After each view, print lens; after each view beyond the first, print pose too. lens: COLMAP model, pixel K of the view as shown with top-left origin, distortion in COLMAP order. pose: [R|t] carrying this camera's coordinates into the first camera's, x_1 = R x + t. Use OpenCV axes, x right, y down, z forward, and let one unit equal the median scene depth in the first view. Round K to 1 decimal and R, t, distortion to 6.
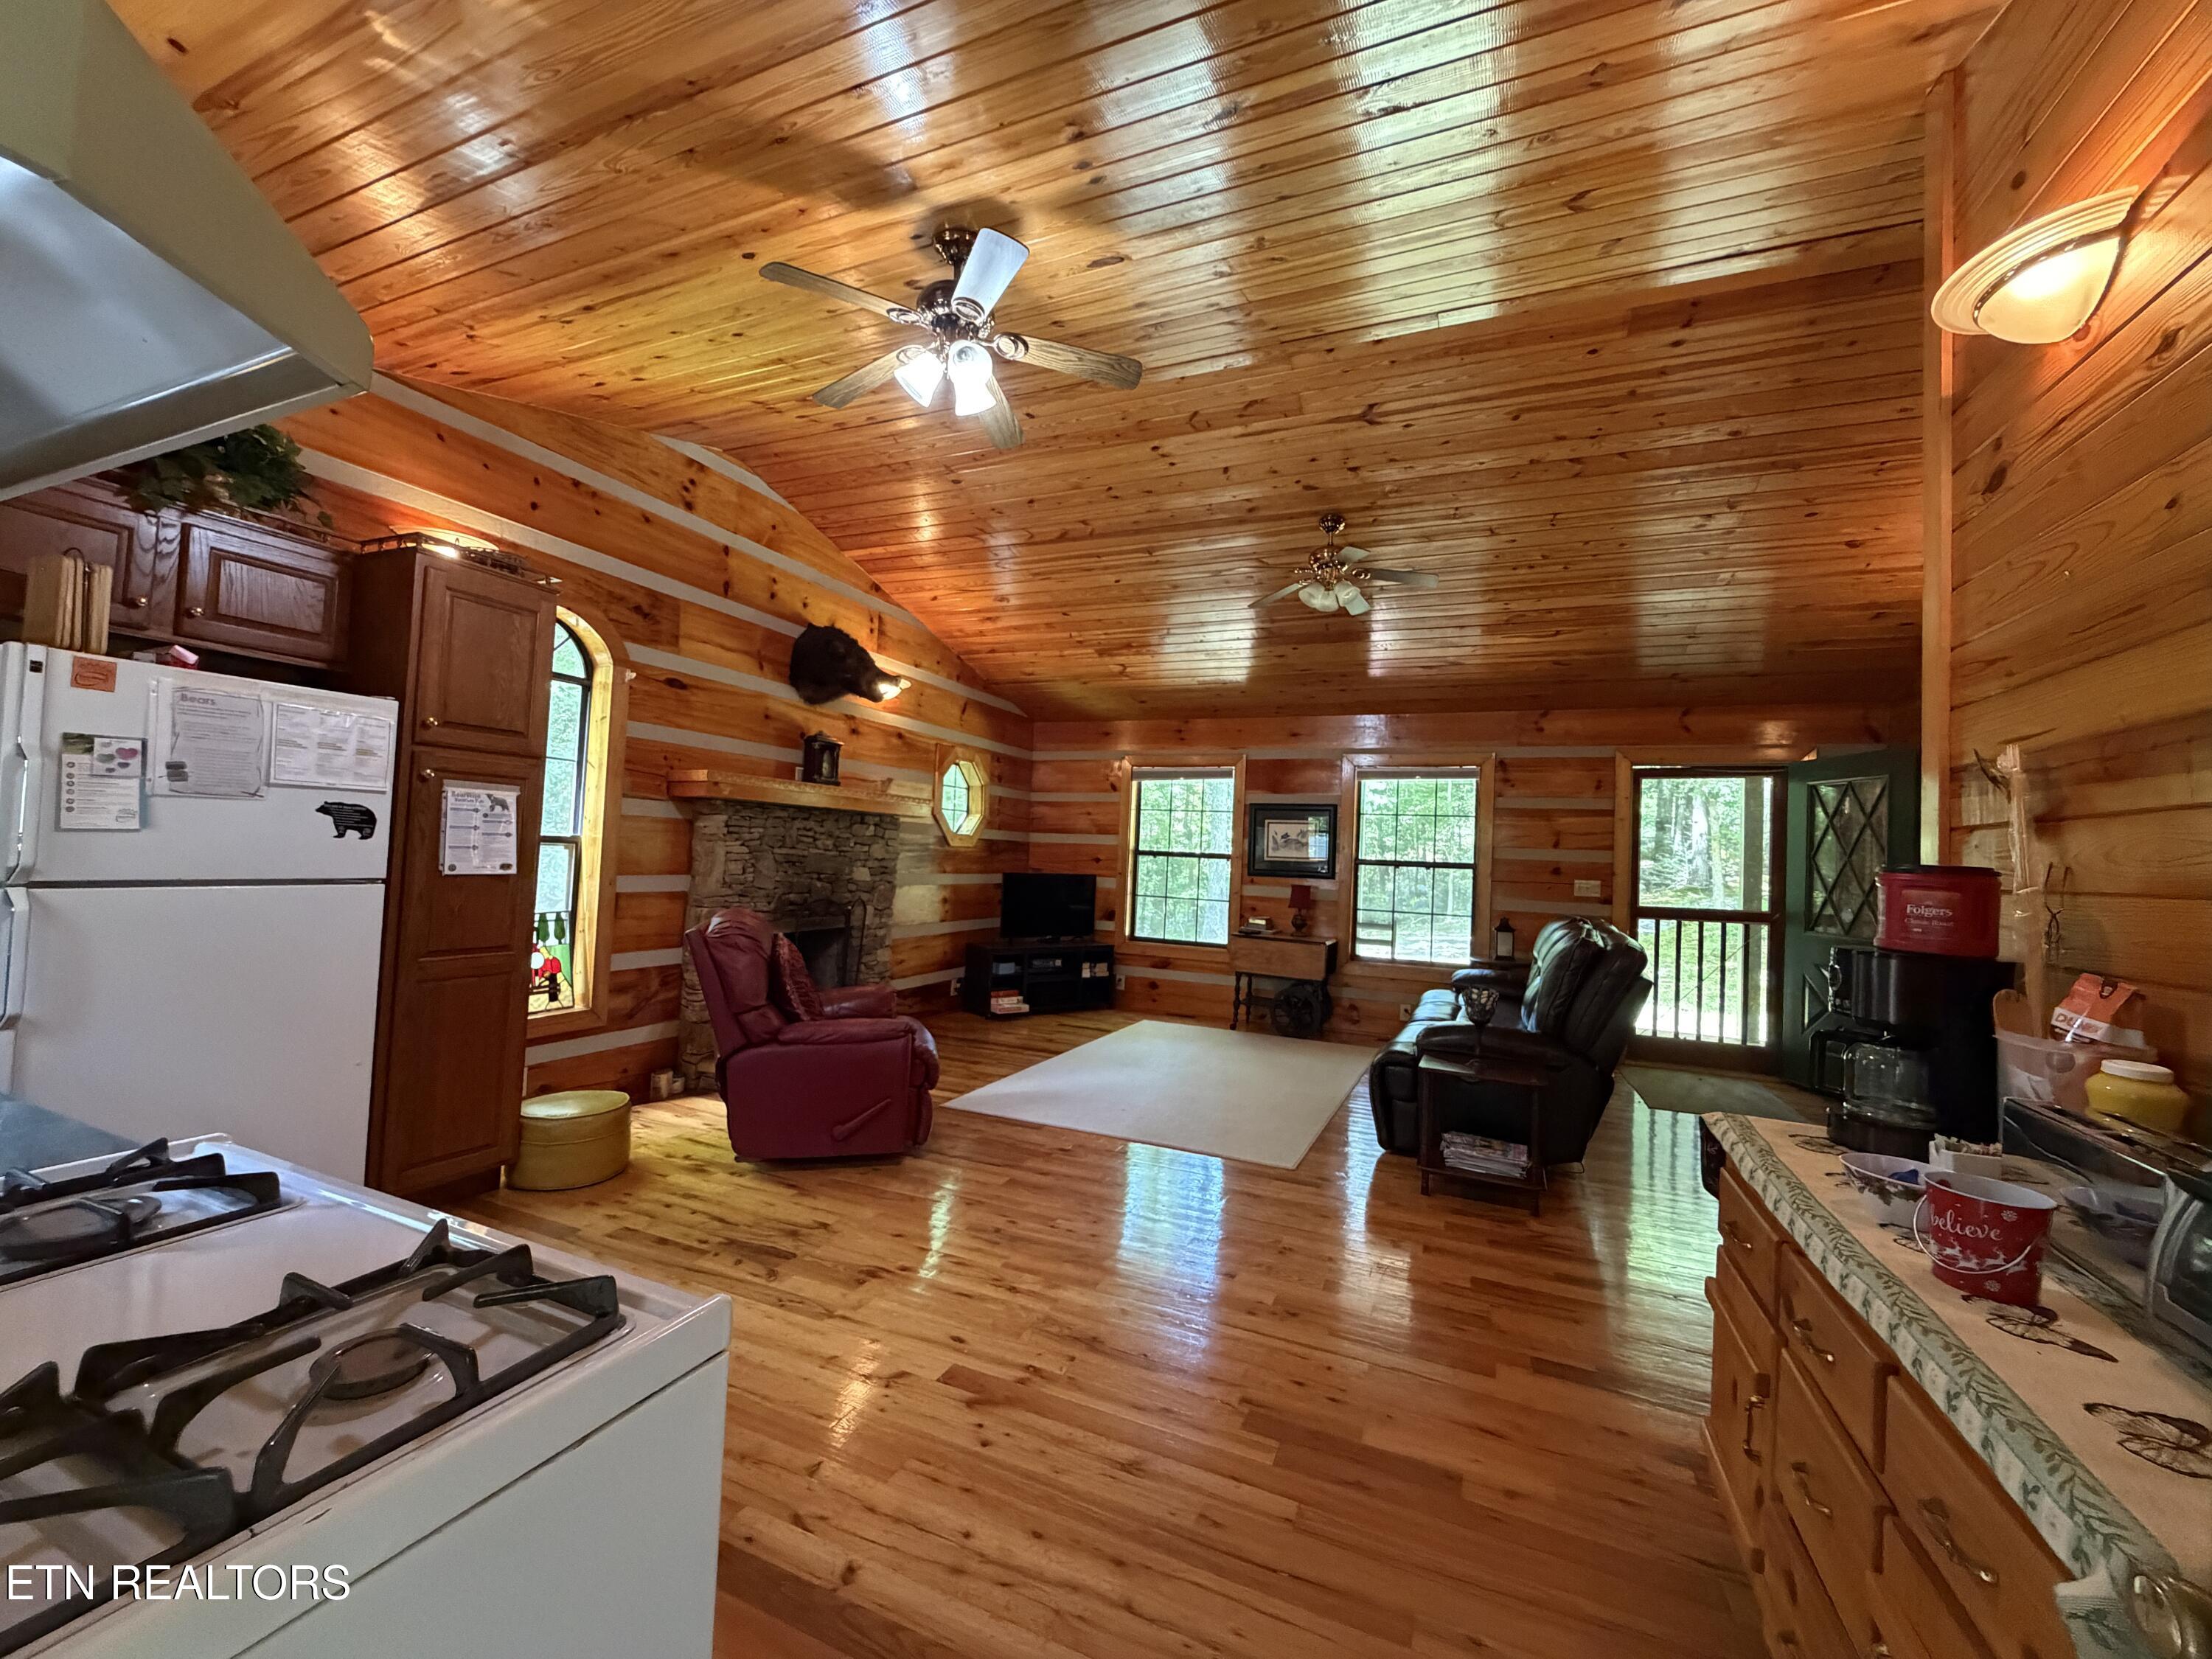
lens RADIAL K [[881.0, 0, 1102.3], [0, 881.0, 827.3], [0, 0, 1]] dist [-0.000069, 0.000182]
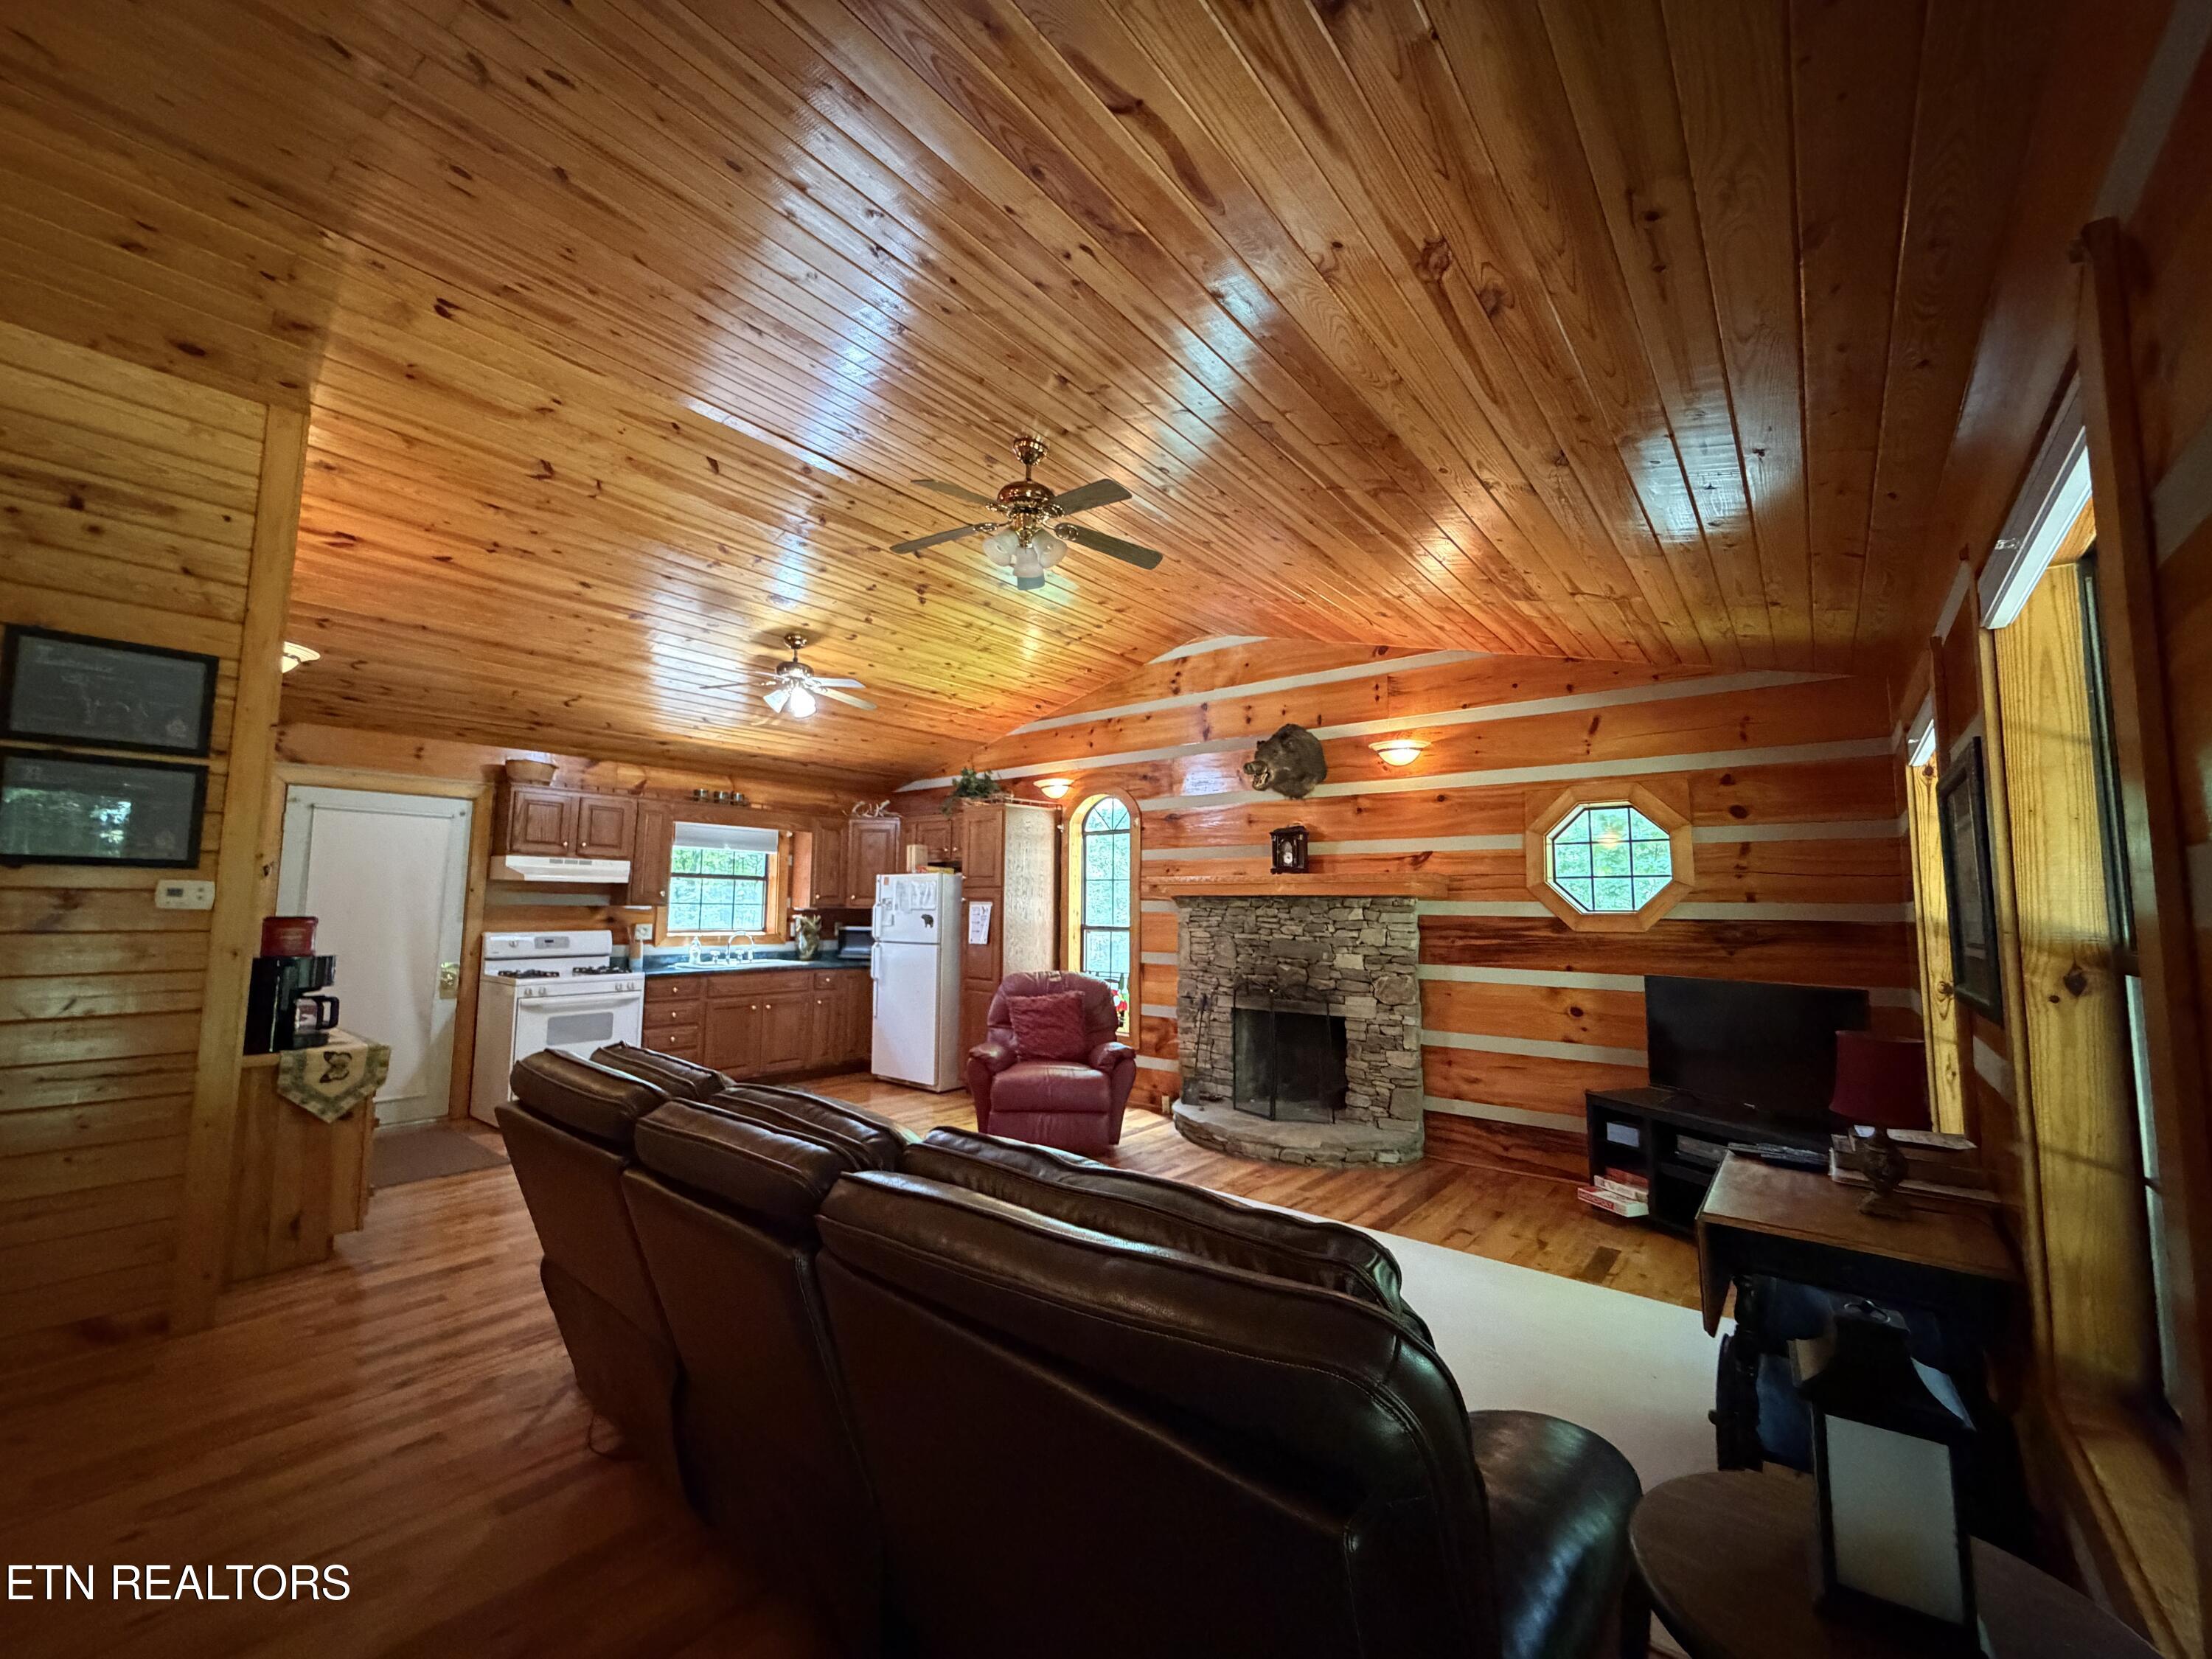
lens RADIAL K [[881.0, 0, 1093.0], [0, 881.0, 828.9], [0, 0, 1]] dist [-0.000069, 0.000182]
pose [[-0.276750, -0.134411, -0.951495, 0.861761], [0.006450, 0.989887, -0.141710, 0.053619], [0.960920, -0.045355, -0.273084, 1.206792]]
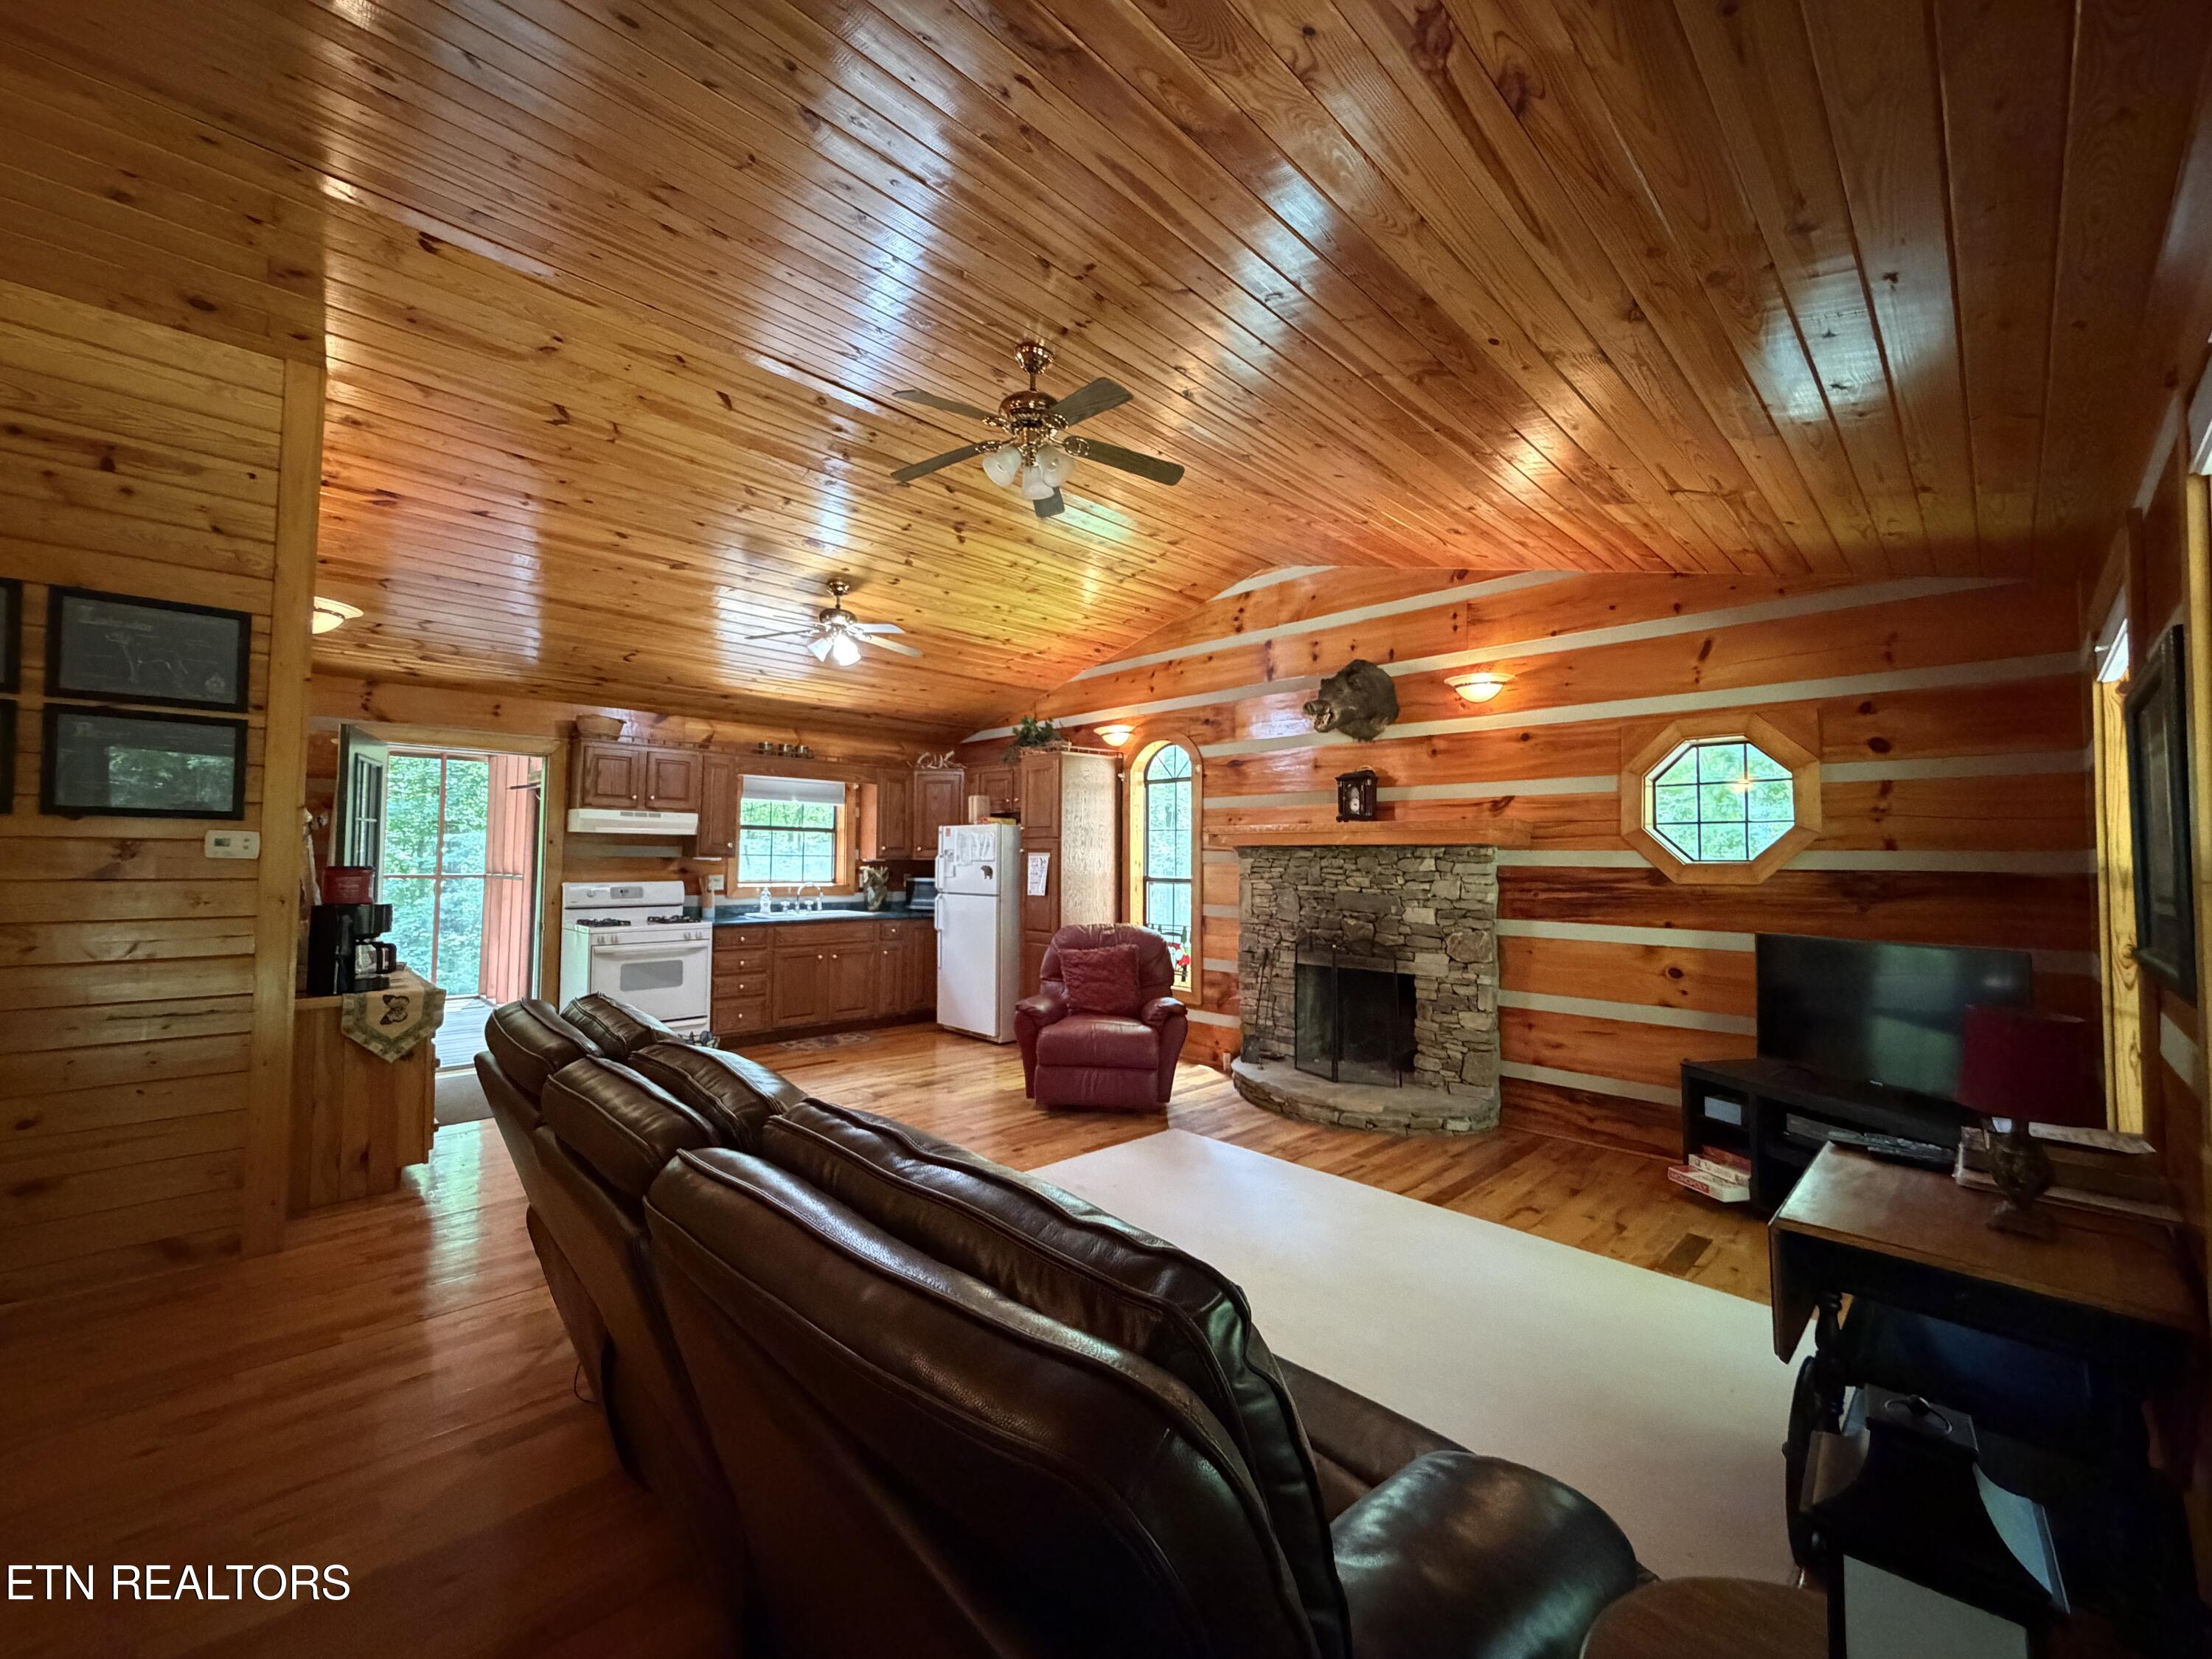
lens RADIAL K [[881.0, 0, 1093.9], [0, 881.0, 827.9], [0, 0, 1]] dist [-0.000069, 0.000182]
pose [[-0.383699, -0.083199, -0.919703, 0.793977], [0.001258, 0.995885, -0.090615, 0.054598], [0.923457, -0.035926, -0.382015, 1.252553]]
